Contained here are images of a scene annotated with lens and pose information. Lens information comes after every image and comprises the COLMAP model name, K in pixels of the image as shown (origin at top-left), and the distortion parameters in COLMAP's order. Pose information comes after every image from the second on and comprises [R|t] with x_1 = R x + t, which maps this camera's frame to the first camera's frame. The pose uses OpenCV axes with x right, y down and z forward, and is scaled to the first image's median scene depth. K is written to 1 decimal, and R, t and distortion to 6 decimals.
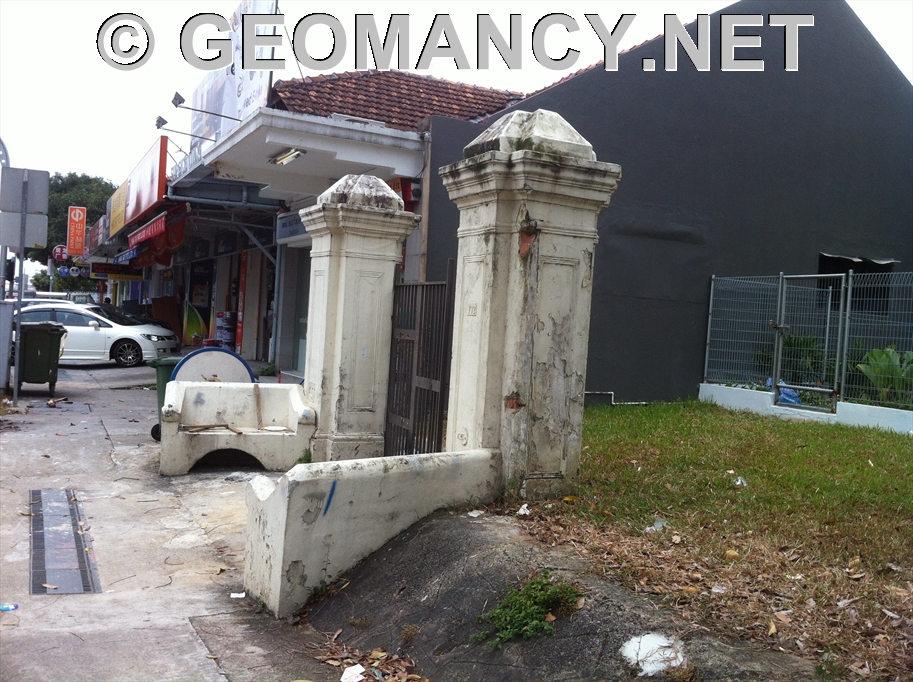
lens RADIAL K [[890.8, 0, 454.9], [0, 890.8, 325.1], [0, 0, 1]] dist [0.116217, -0.370419]
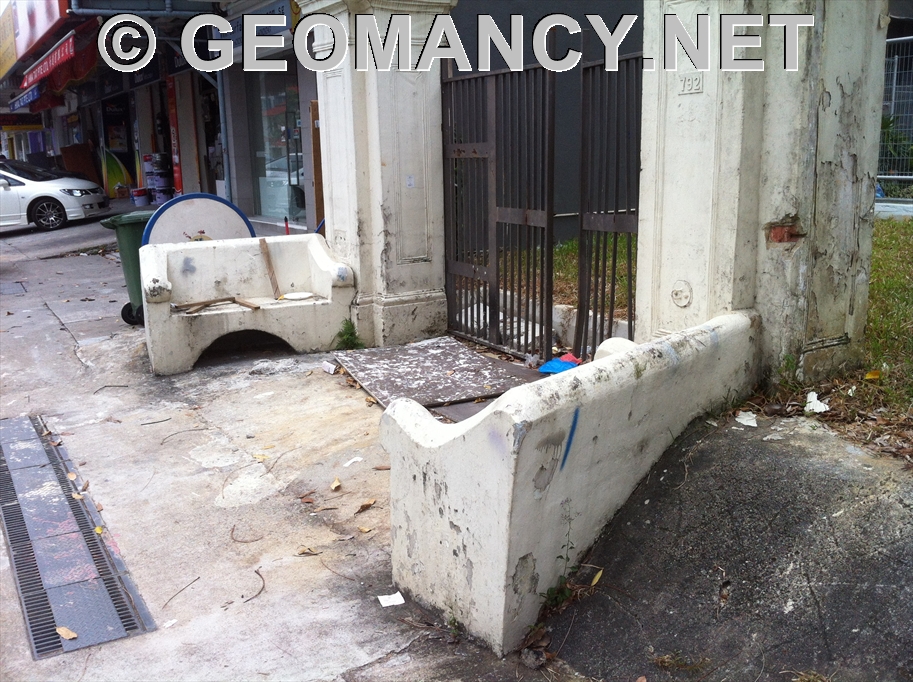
lens RADIAL K [[890.8, 0, 454.9], [0, 890.8, 325.1], [0, 0, 1]] dist [0.116217, -0.370419]
pose [[0.991767, -0.102634, 0.076584, -0.154929], [0.086169, 0.977254, 0.193778, 0.008158], [-0.094730, -0.185583, 0.978052, 0.307416]]
